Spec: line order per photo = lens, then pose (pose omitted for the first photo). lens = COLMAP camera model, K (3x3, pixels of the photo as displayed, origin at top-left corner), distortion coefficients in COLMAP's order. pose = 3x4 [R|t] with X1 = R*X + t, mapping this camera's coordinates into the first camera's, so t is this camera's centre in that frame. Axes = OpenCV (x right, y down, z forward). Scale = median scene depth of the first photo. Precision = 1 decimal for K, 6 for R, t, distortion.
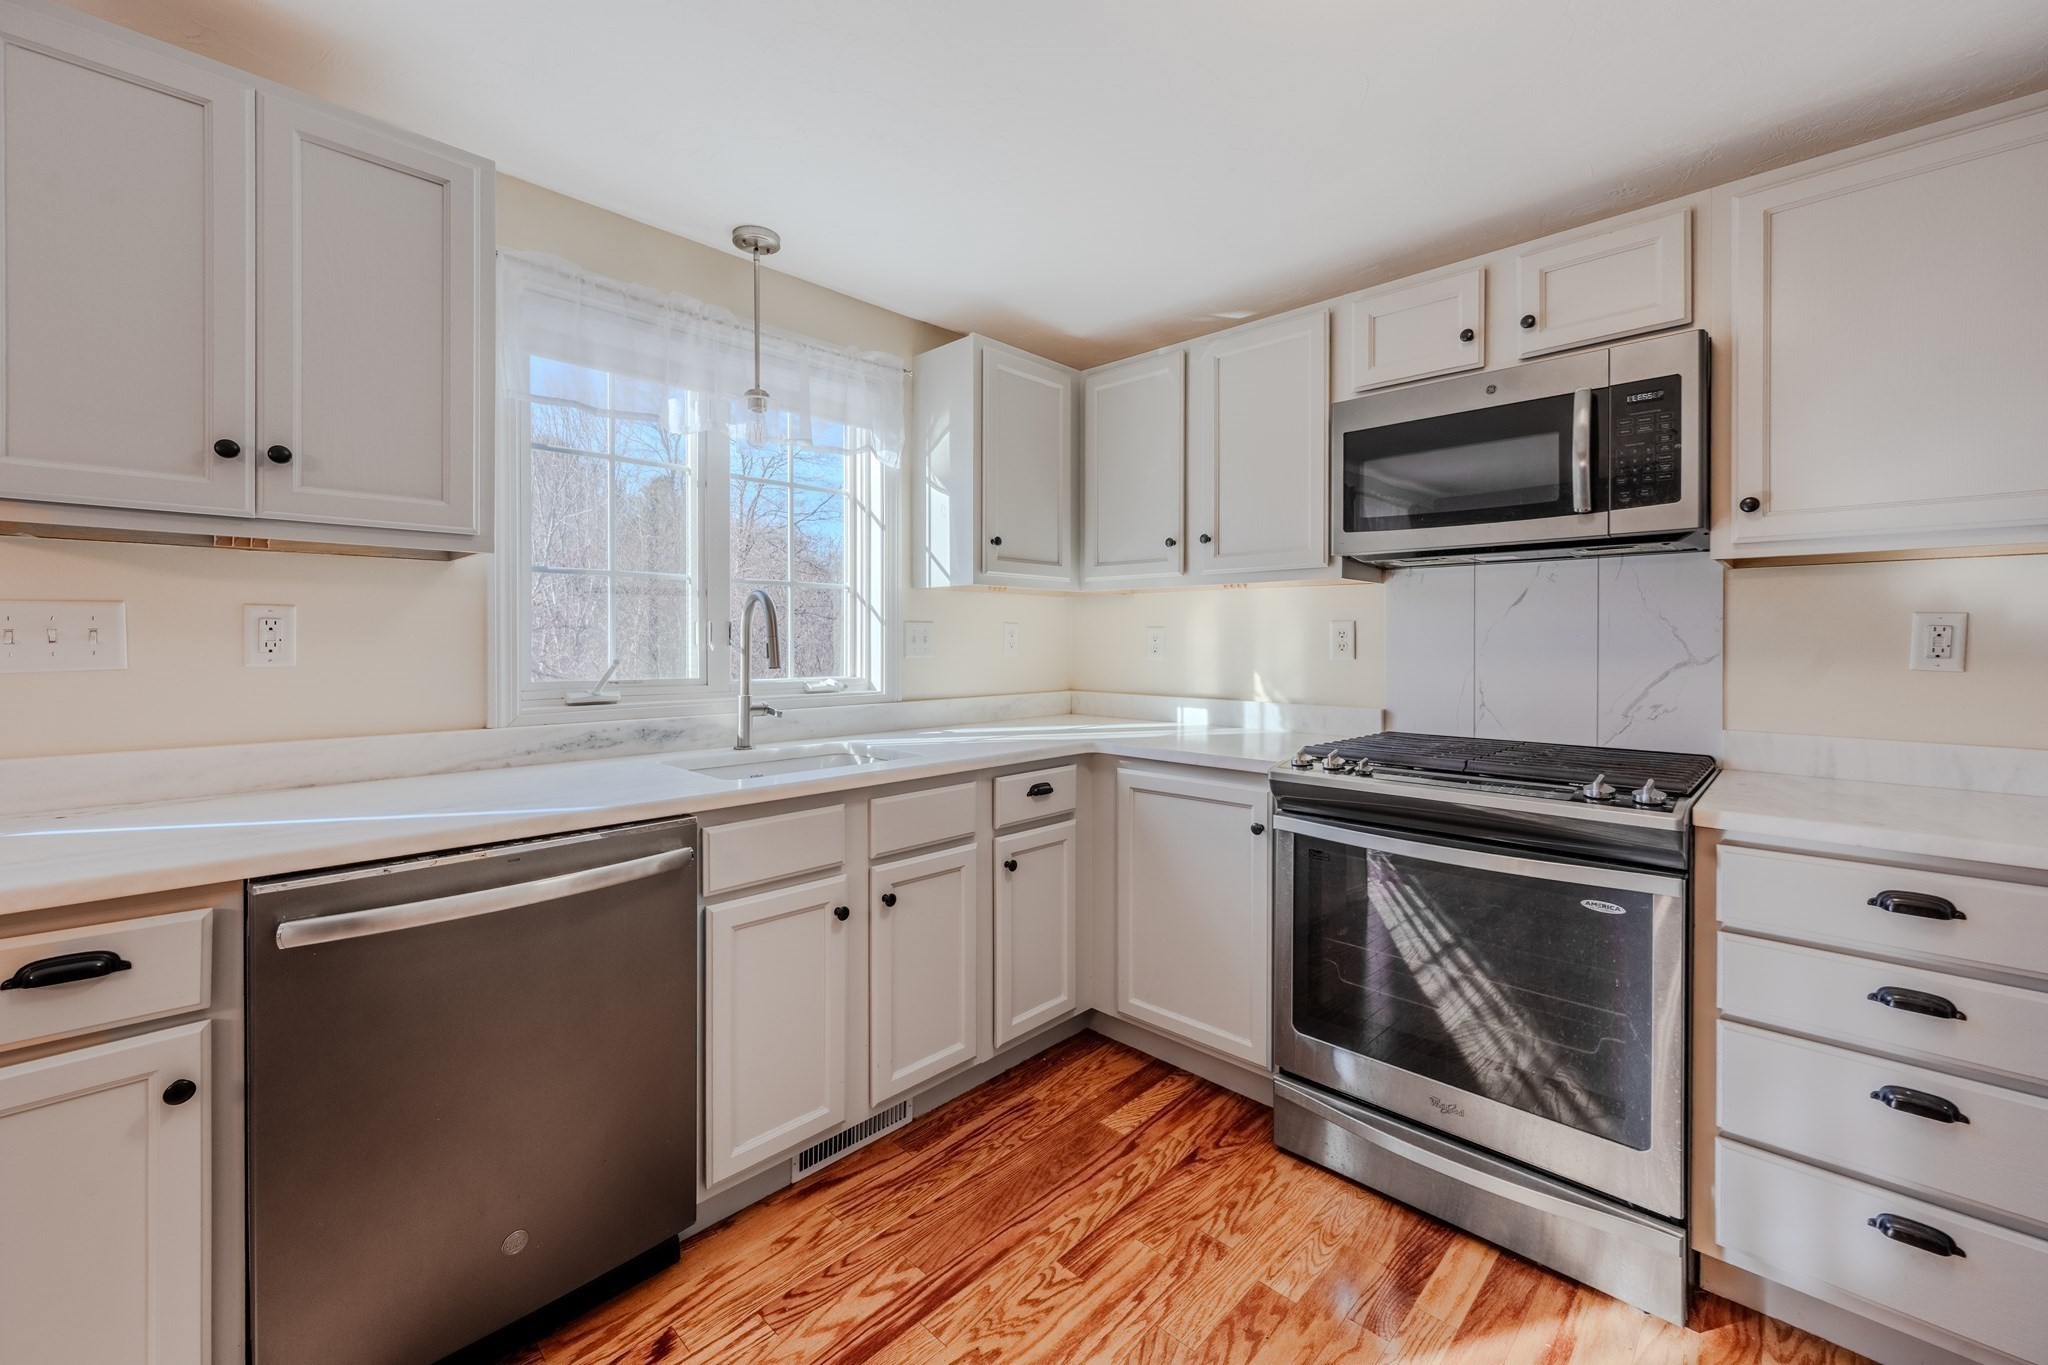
lens RADIAL K [[831.9, 0, 1013.7], [0, 831.9, 647.1], [0, 0, 1]] dist [0.000633, 0.000284]
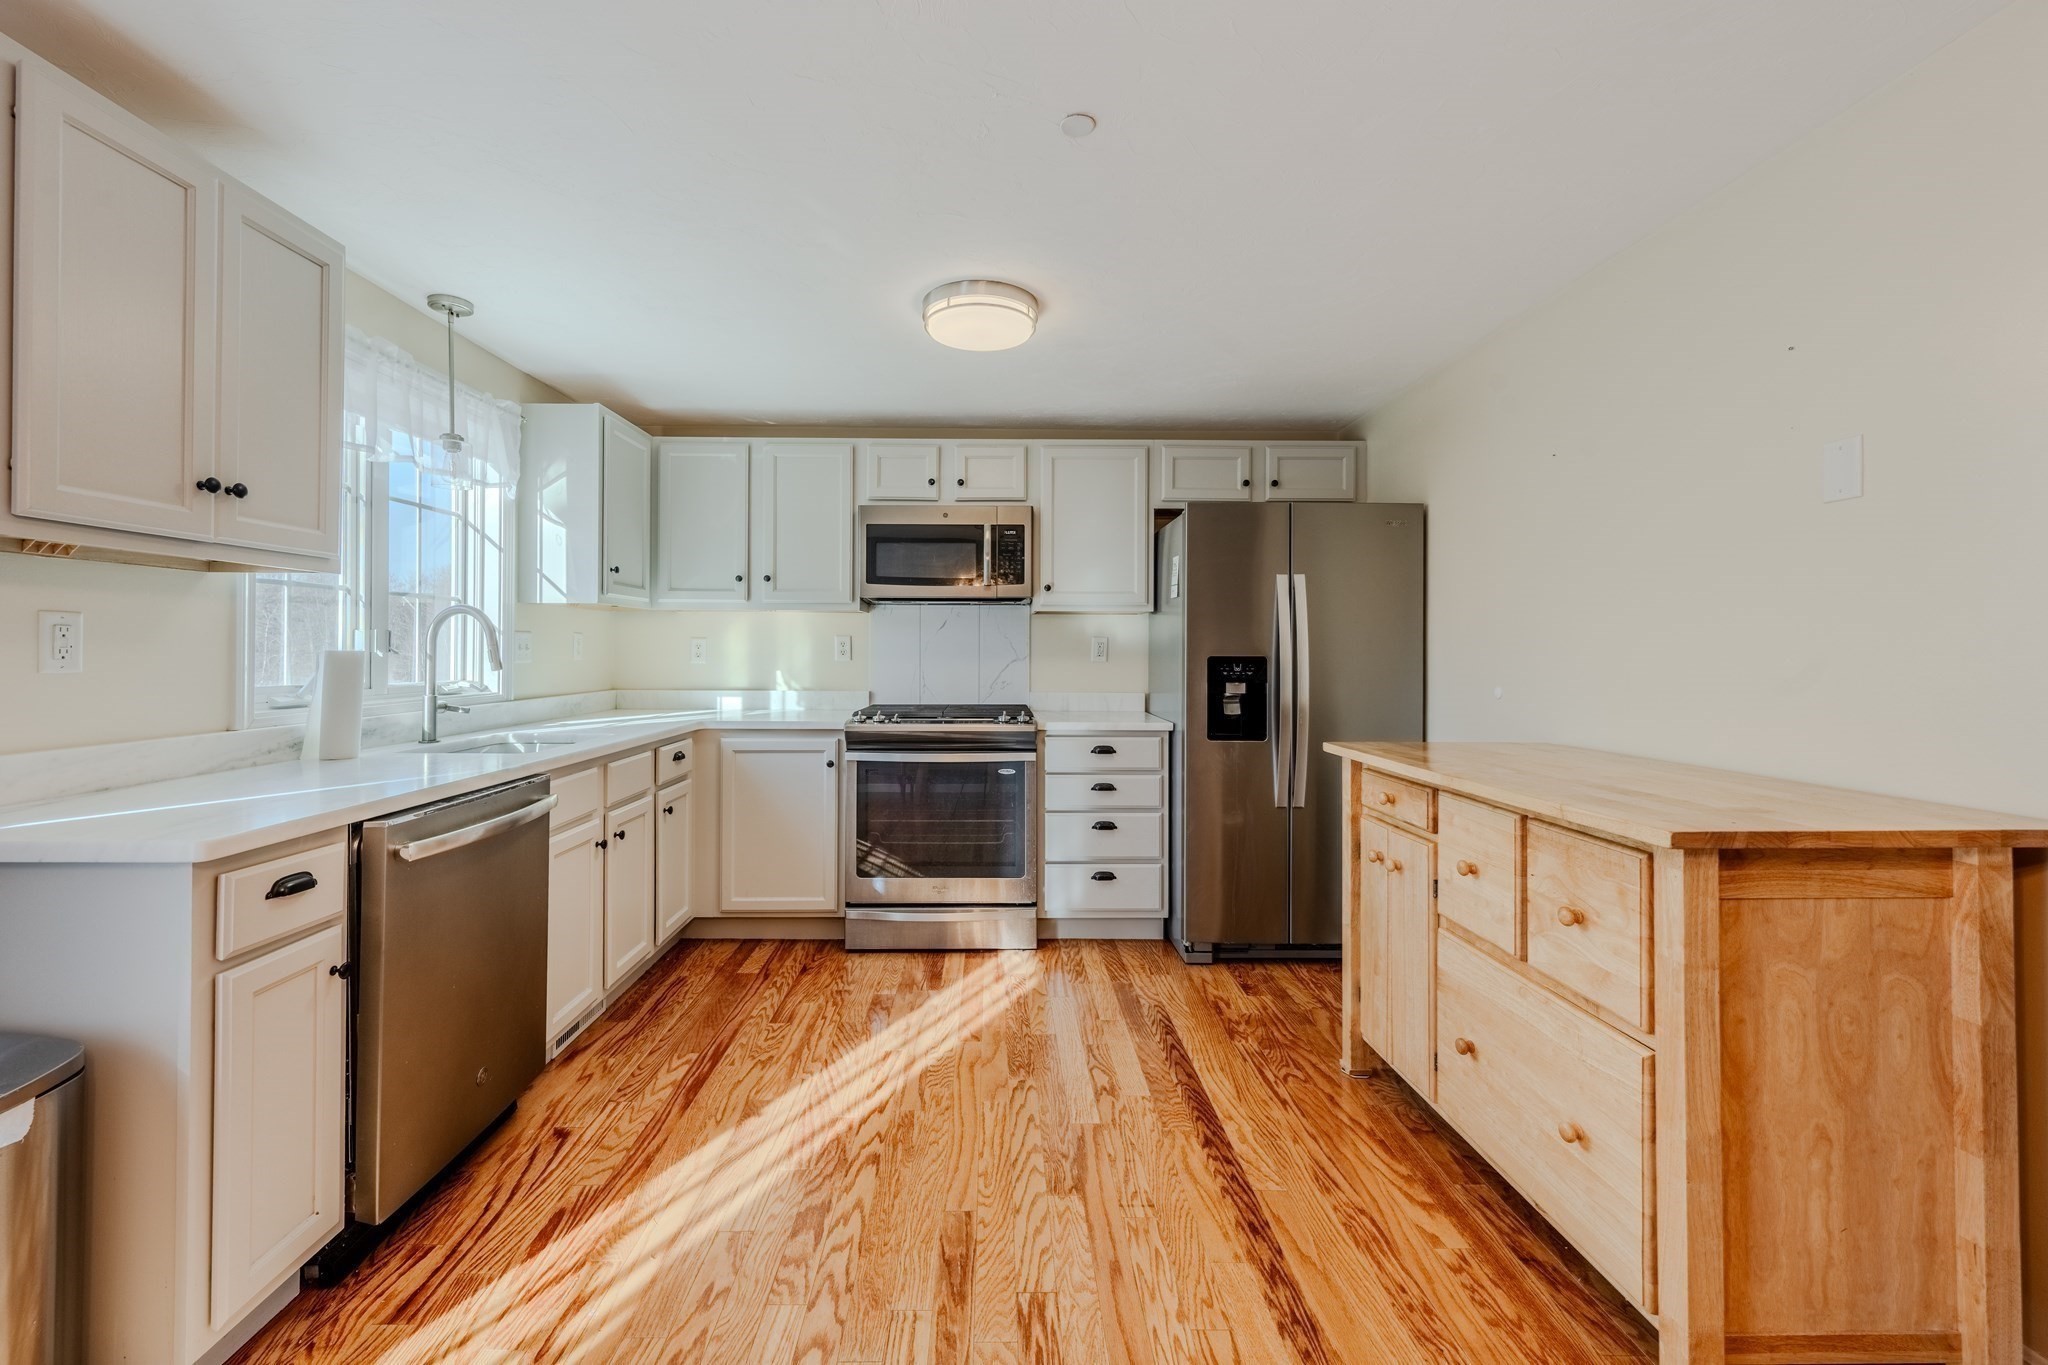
lens RADIAL K [[831.9, 0, 1013.7], [0, 831.9, 647.1], [0, 0, 1]] dist [0.000633, 0.000284]
pose [[0.700886, 0.002300, 0.713269, -0.641288], [0.003830, 0.999968, -0.006988, 0.002703], [-0.713263, 0.007630, 0.700855, -0.415948]]
